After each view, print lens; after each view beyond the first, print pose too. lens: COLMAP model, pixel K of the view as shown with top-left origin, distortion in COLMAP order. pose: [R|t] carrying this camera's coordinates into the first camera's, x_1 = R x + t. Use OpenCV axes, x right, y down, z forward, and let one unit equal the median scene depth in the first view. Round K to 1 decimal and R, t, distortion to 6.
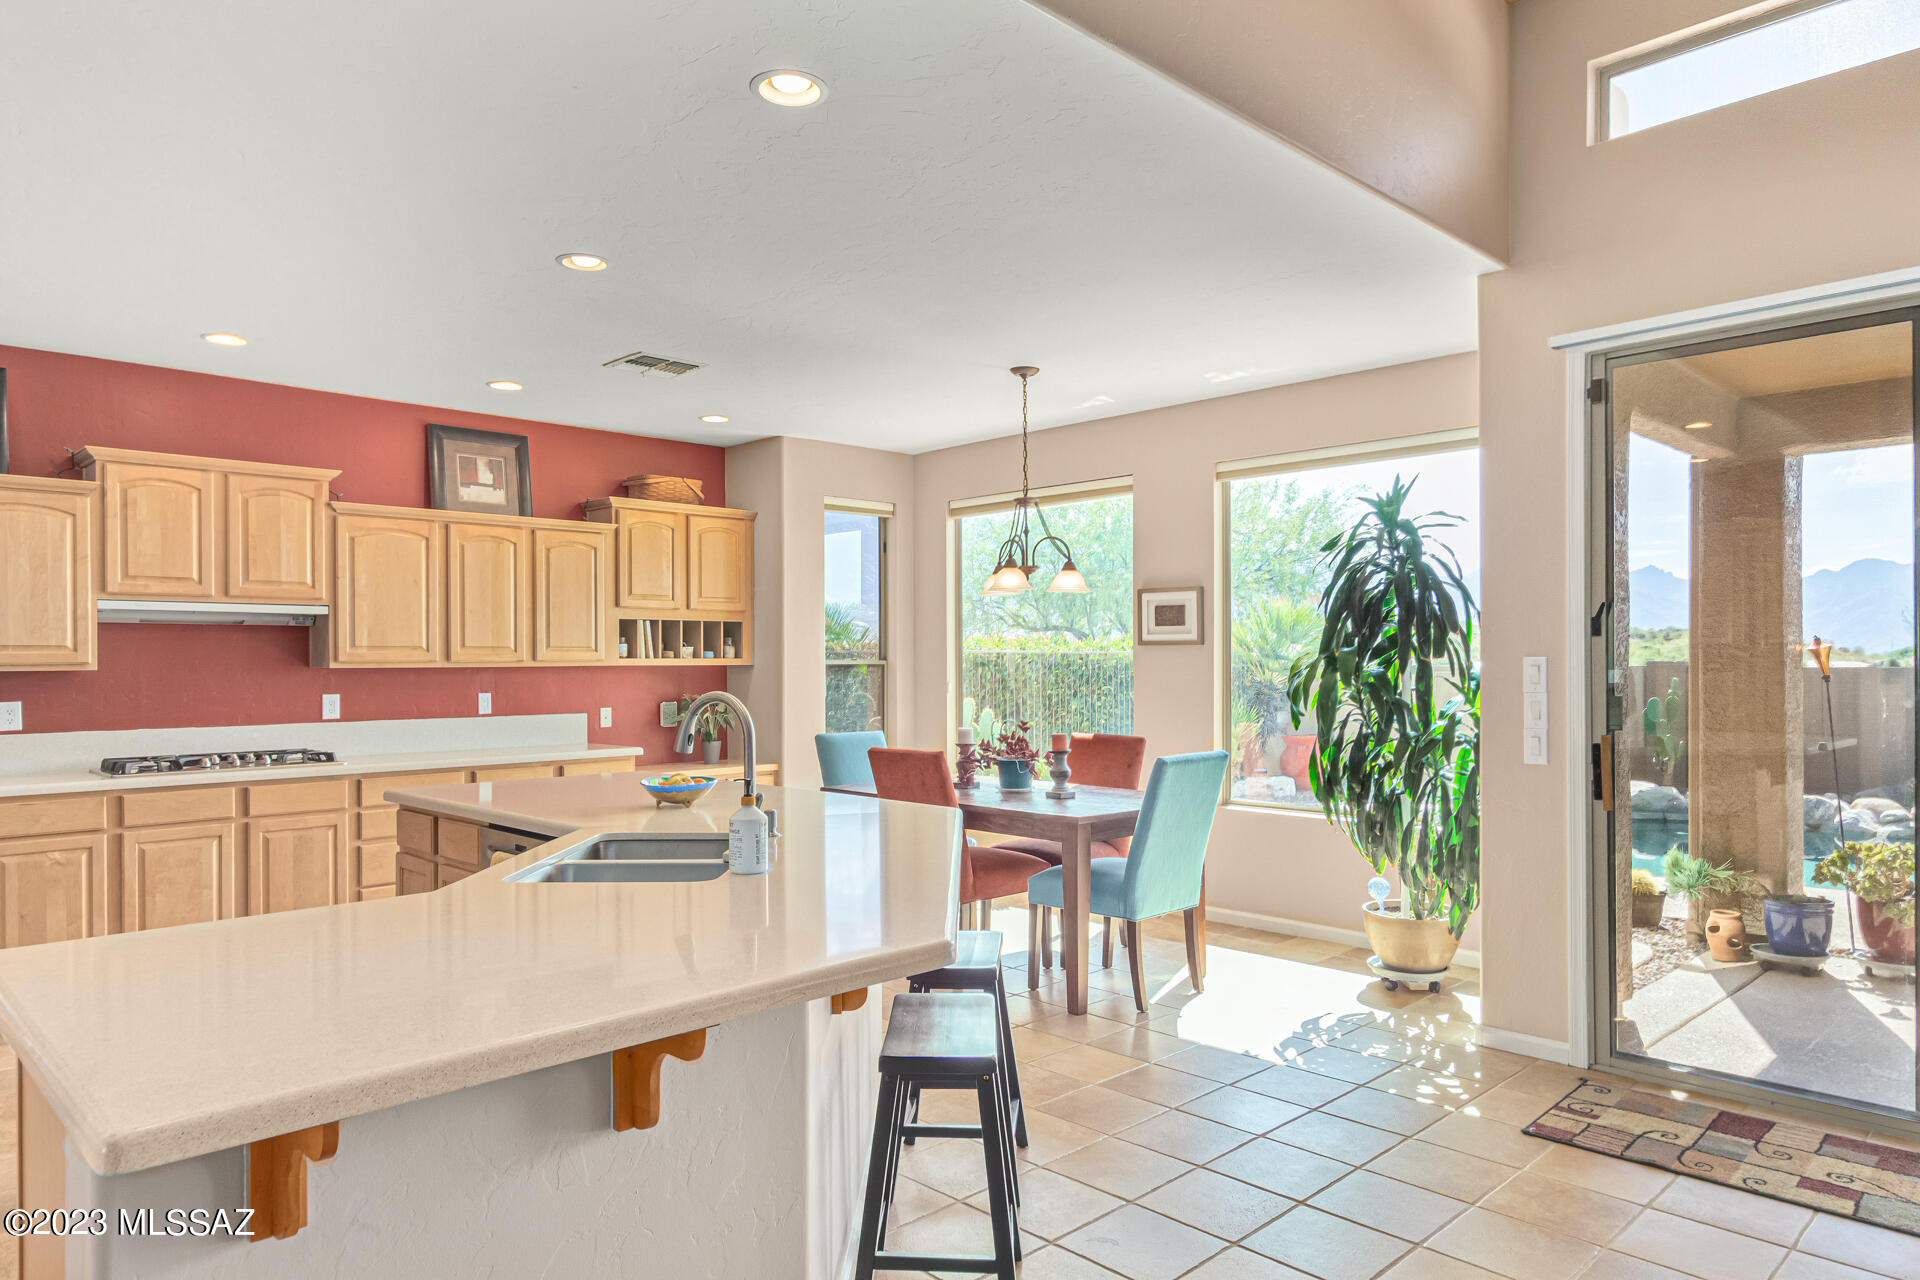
lens RADIAL K [[1189.4, 0, 958.8], [0, 1189.4, 664.4], [0, 0, 1]] dist [-0.018510, -0.000387]
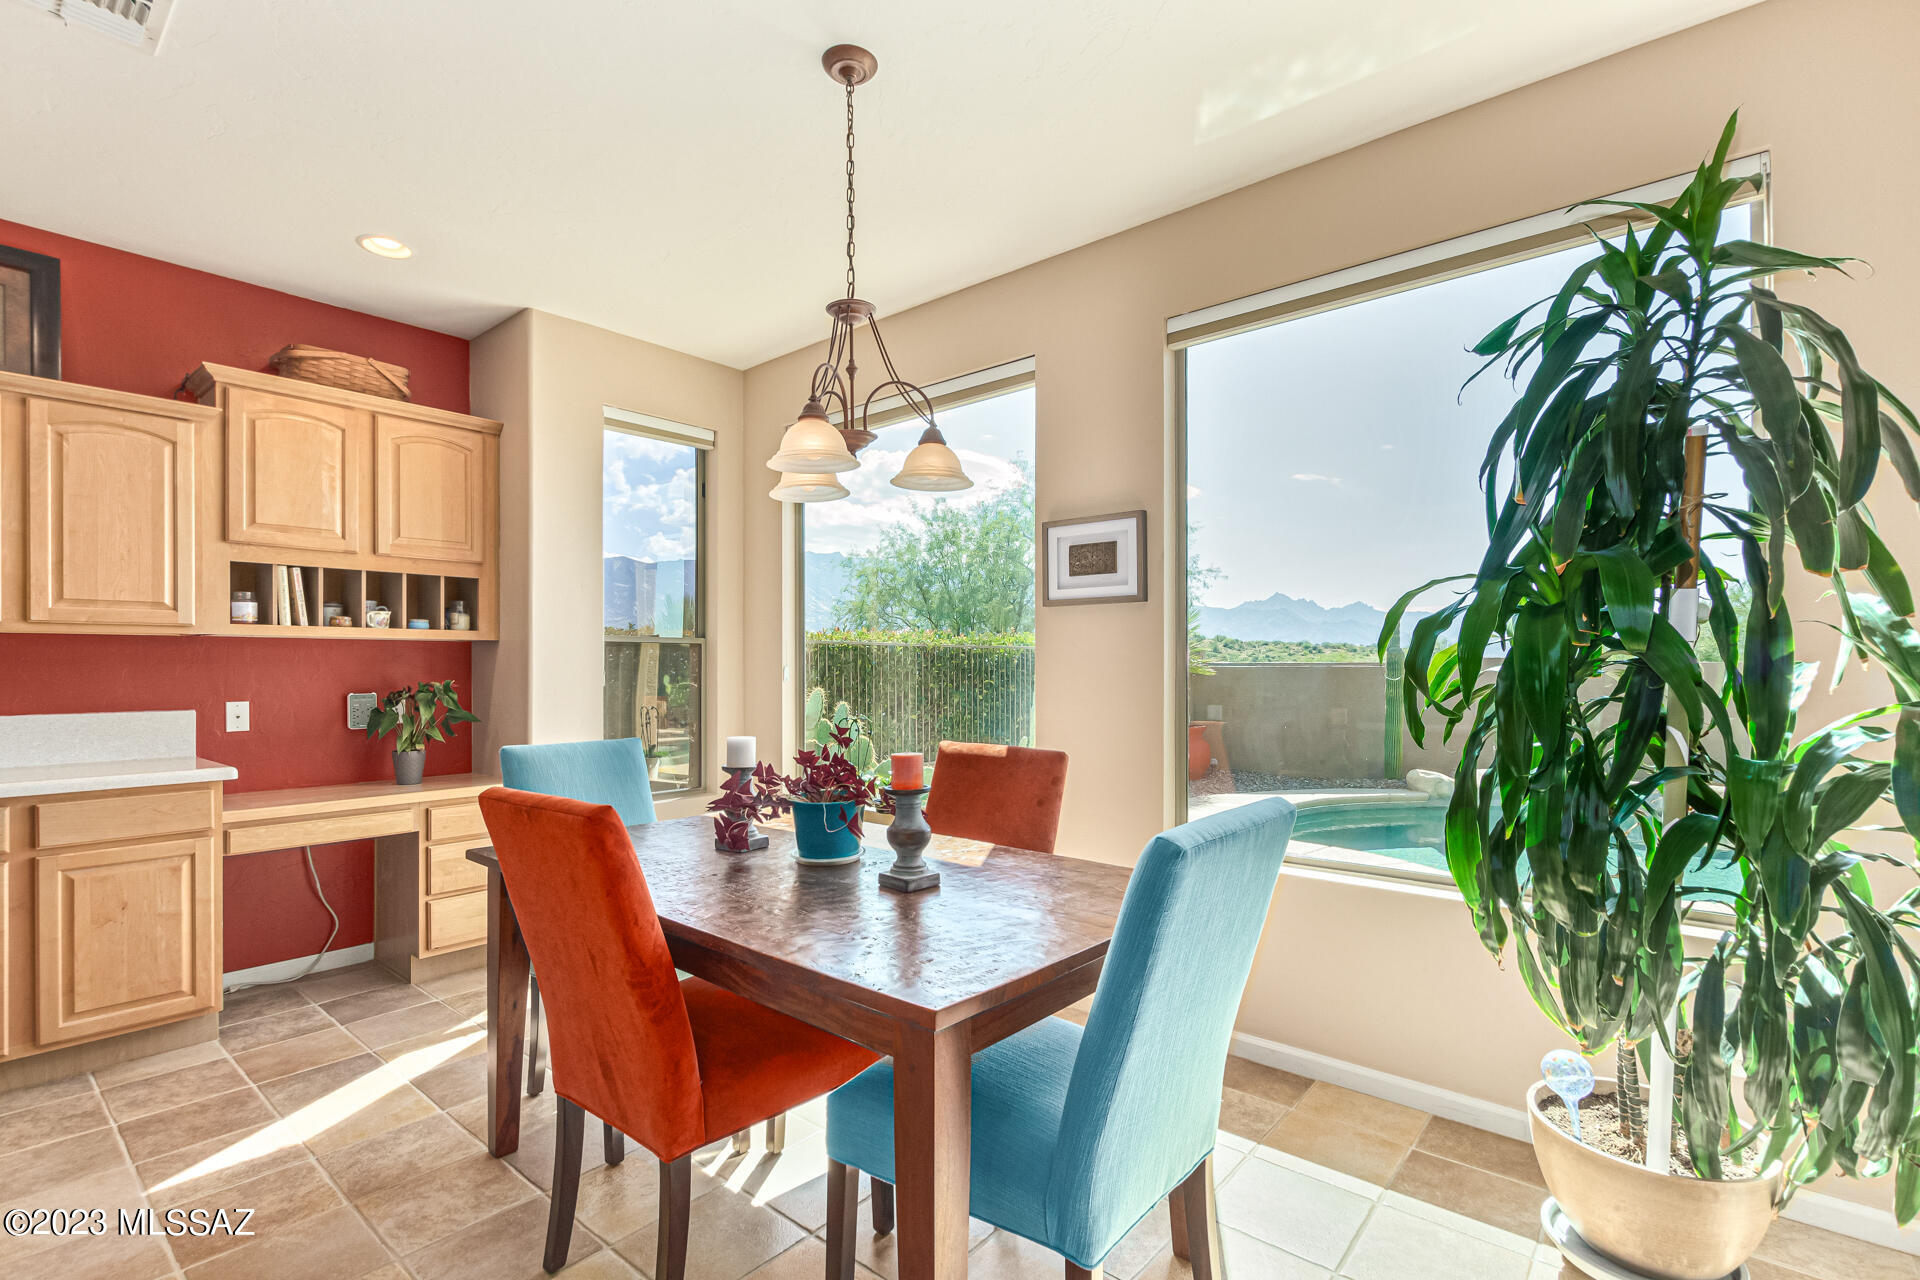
lens RADIAL K [[882.5, 0, 958.5], [0, 882.5, 664.4], [0, 0, 1]] dist [0.006076, -0.001117]
pose [[0.995584, 0.002291, 0.093842, 0.058076], [-0.001774, 0.999983, -0.005588, 0.019696], [-0.093853, 0.005397, 0.995571, 0.519939]]
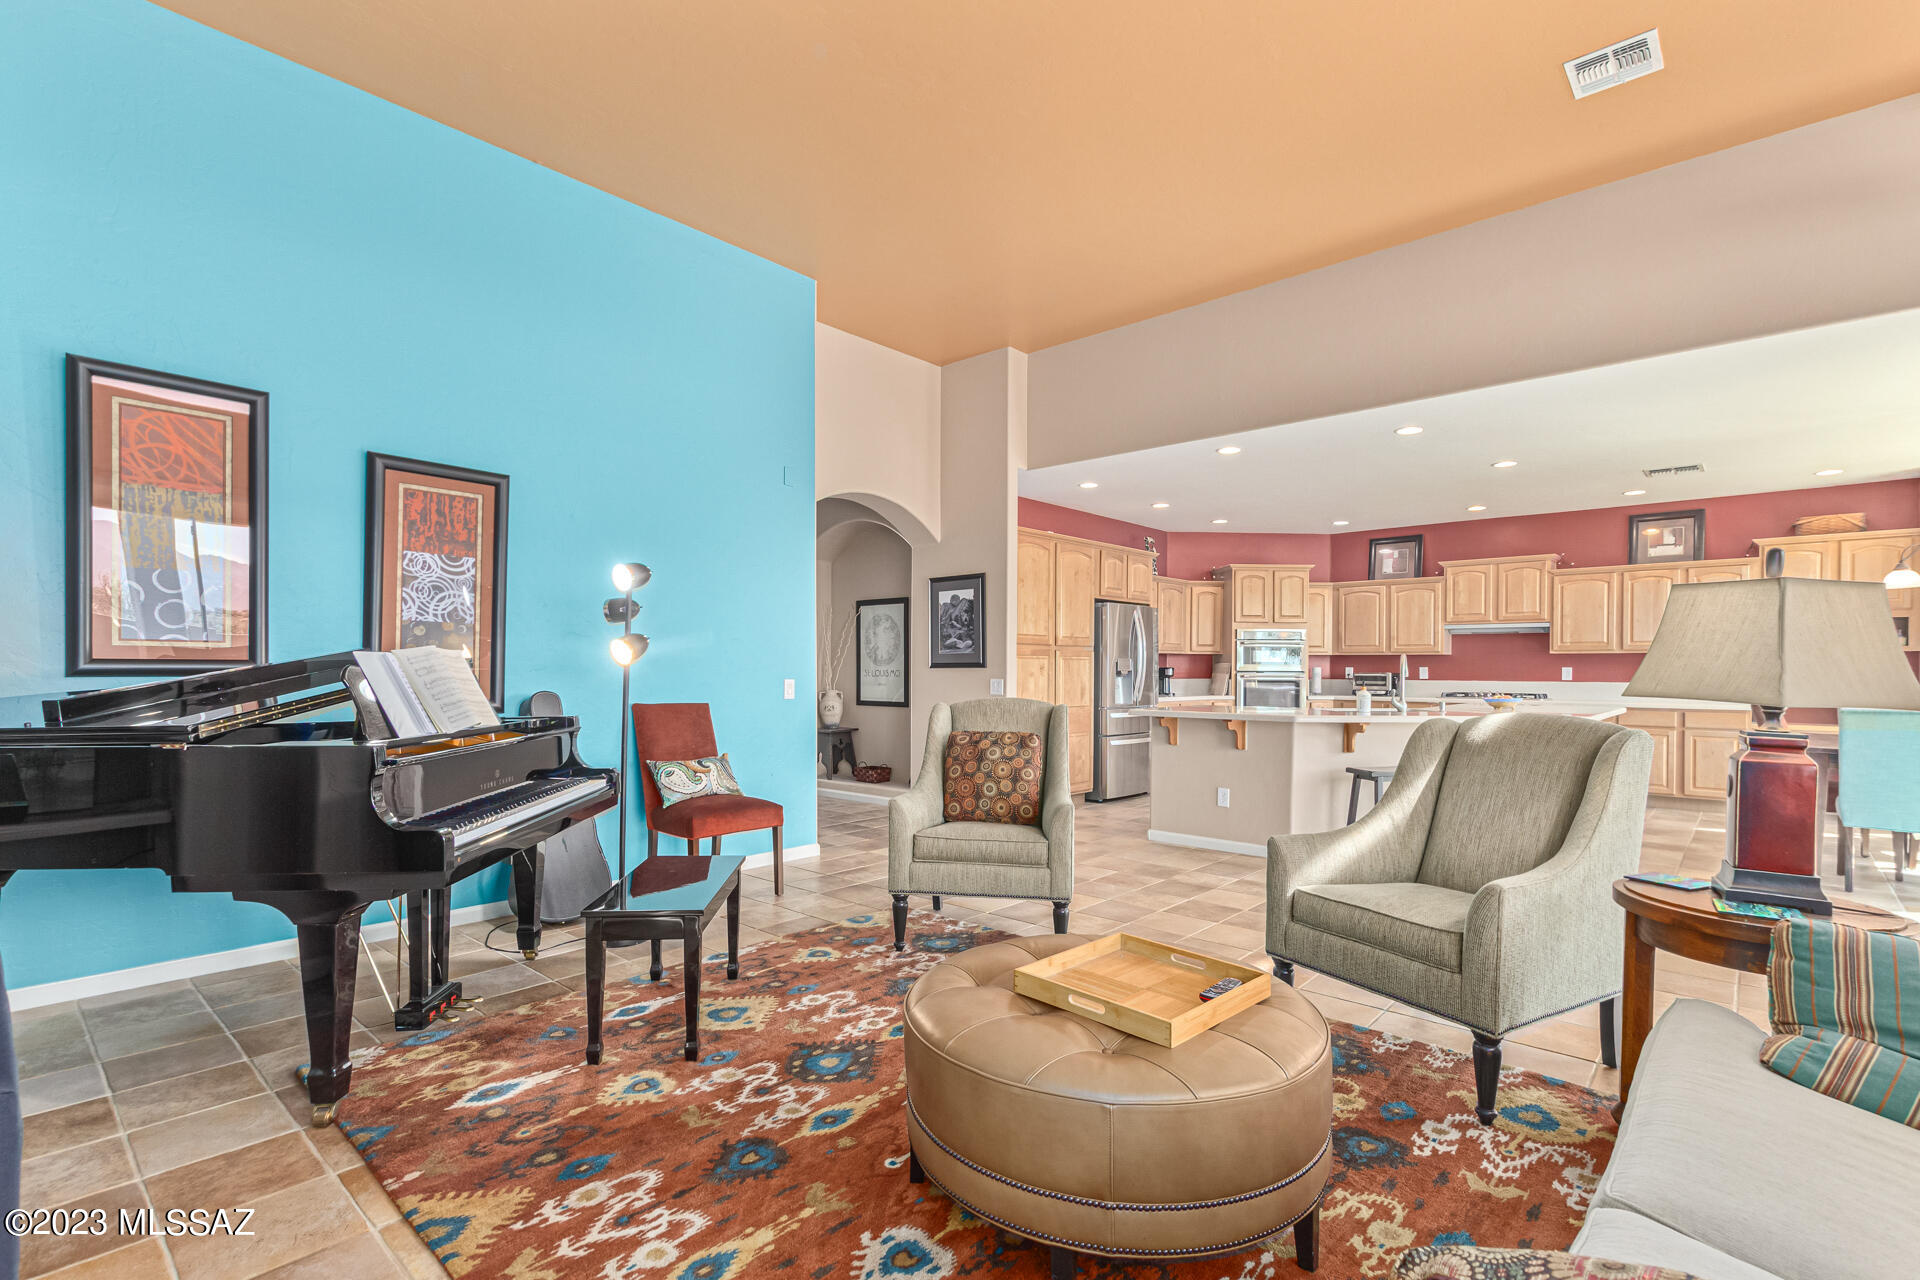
lens RADIAL K [[882.5, 0, 958.4], [0, 882.5, 675.5], [0, 0, 1]] dist [0.006076, -0.001117]
pose [[0.061797, 0.014265, -0.997987, 0.798037], [-0.006977, 0.999880, 0.013860, 0.023663], [0.998064, 0.006106, 0.061889, -0.079685]]
